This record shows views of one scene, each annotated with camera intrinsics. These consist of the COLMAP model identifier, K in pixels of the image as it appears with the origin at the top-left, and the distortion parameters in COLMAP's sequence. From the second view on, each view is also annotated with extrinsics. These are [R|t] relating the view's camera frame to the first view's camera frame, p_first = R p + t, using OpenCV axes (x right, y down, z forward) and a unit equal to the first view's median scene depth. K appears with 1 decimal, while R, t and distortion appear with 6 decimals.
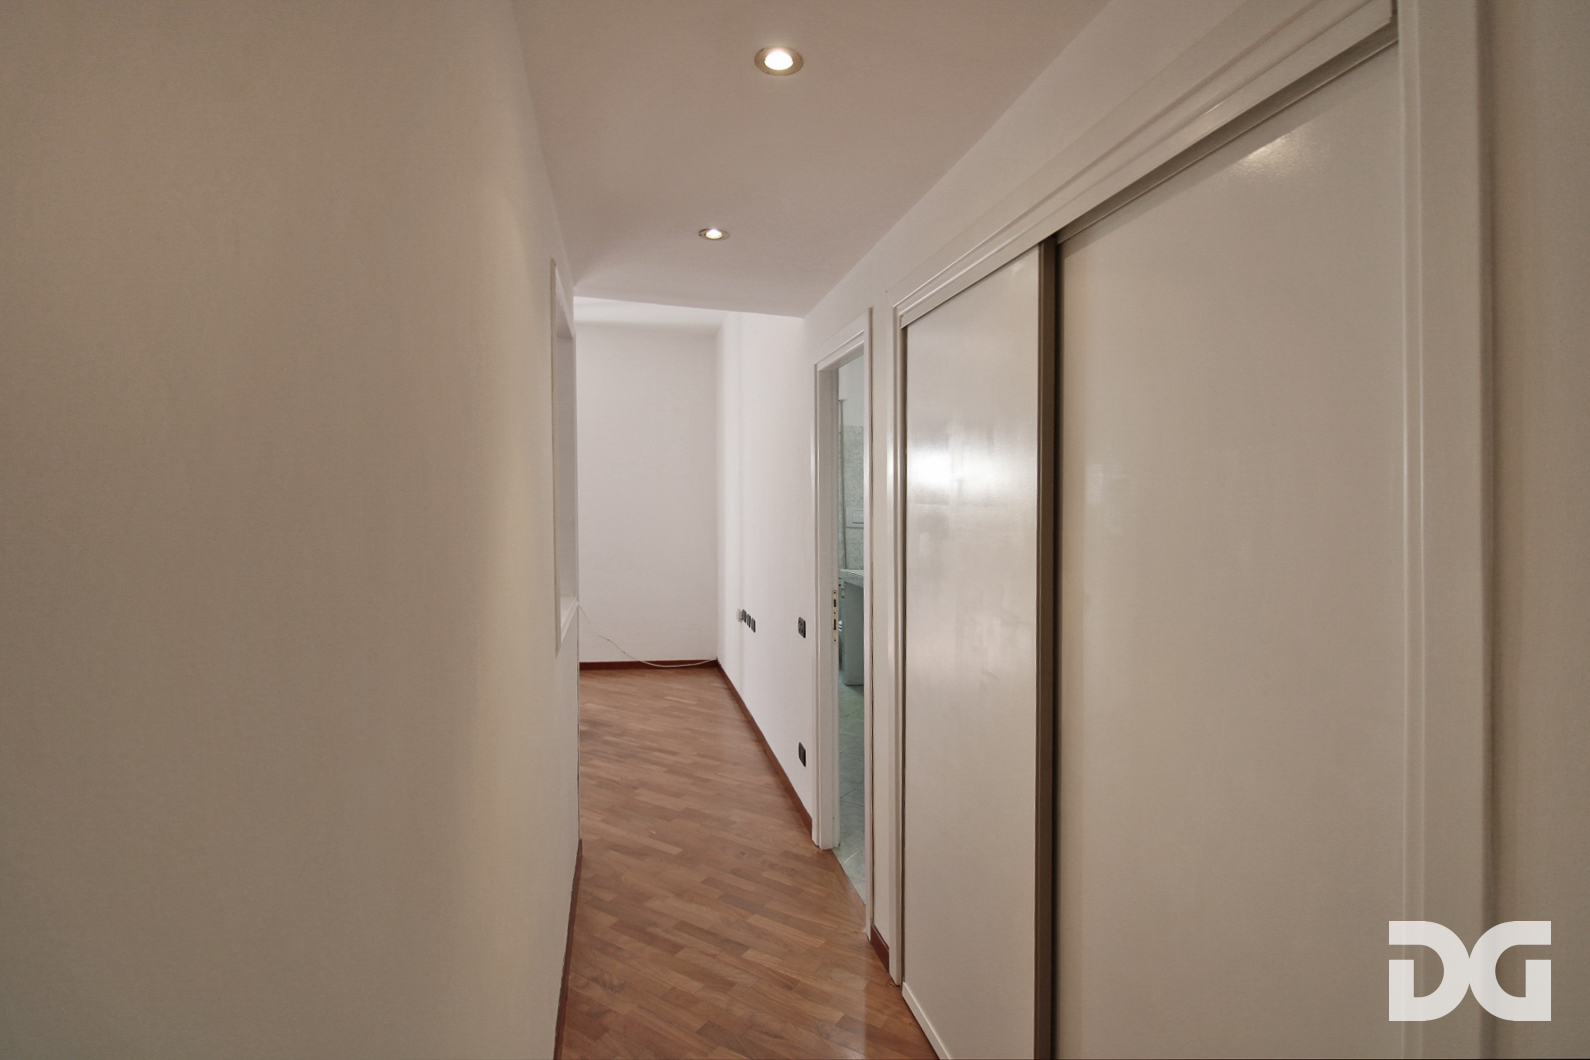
lens RADIAL K [[740.4, 0, 789.3], [0, 740.4, 524.1], [0, 0, 1]] dist [-0.023682, -0.005734]
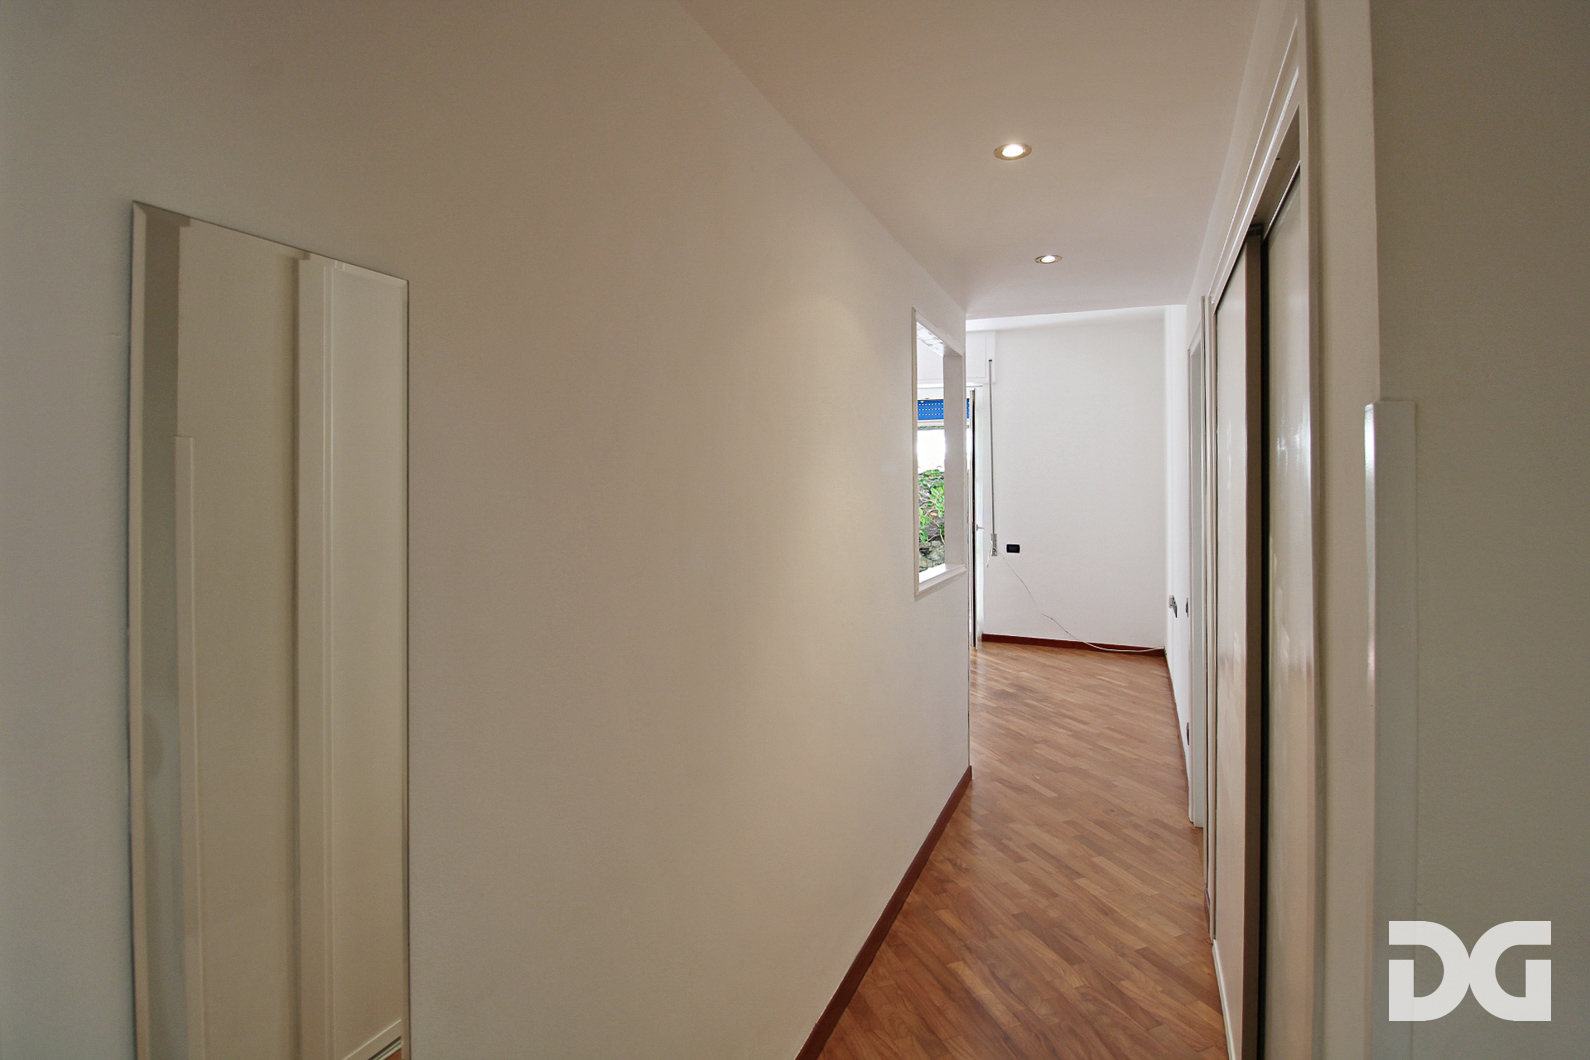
lens RADIAL K [[740.4, 0, 800.6], [0, 740.4, 512.6], [0, 0, 1]] dist [-0.023682, -0.005734]
pose [[0.790781, -0.000739, -0.612099, 0.236120], [-0.002540, 0.999987, -0.004489, 0.015569], [0.612094, 0.005105, 0.790768, -0.134985]]
